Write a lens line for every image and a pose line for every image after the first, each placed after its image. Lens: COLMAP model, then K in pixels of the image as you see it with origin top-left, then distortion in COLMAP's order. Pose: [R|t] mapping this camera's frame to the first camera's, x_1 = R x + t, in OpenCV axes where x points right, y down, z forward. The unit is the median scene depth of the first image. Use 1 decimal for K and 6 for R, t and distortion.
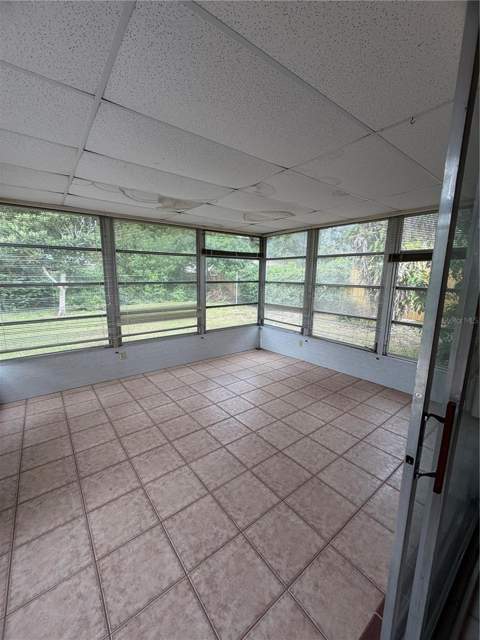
lens RADIAL K [[255.2, 0, 242.0], [0, 255.2, 319.2], [0, 0, 1]] dist [-0.000159, 0.000990]
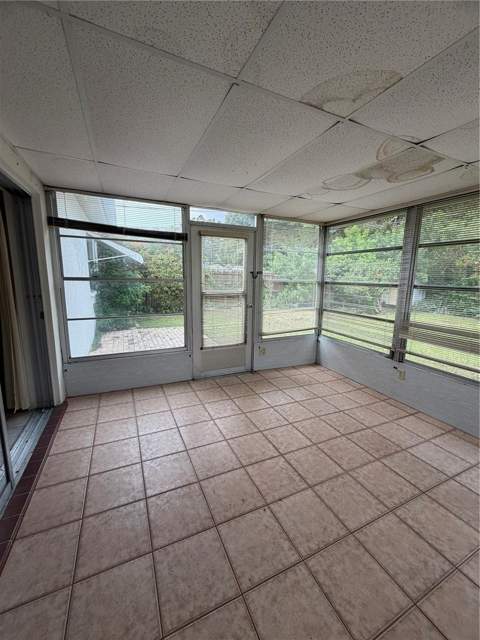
lens RADIAL K [[255.2, 0, 242.4], [0, 255.2, 319.9], [0, 0, 1]] dist [-0.000159, 0.000990]
pose [[-0.225635, 0.153960, -0.961969, 0.502241], [-0.186220, 0.962410, 0.197710, -0.115516], [0.956248, 0.223749, -0.188483, 0.764591]]
